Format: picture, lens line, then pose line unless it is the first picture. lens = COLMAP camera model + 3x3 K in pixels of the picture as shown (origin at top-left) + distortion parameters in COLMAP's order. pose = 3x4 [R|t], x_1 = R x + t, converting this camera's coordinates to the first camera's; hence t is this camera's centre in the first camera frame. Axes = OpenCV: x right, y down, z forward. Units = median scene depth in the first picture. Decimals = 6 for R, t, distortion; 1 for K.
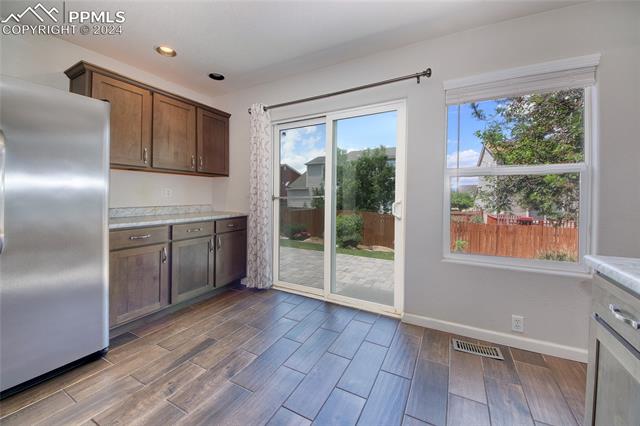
lens RADIAL K [[252.4, 0, 320.0], [0, 252.4, 197.6], [0, 0, 1]] dist [0.000129, -0.000165]
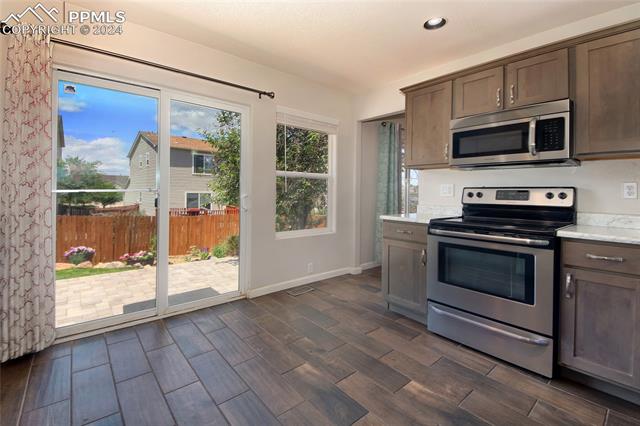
lens RADIAL K [[284.0, 0, 320.3], [0, 284.0, 192.4], [0, 0, 1]] dist [-0.000636, -0.000319]
pose [[0.358938, 0.000221, 0.933361, -0.800886], [-0.006827, 0.999974, 0.002388, -0.003683], [-0.933336, -0.007229, 0.358930, 0.233838]]
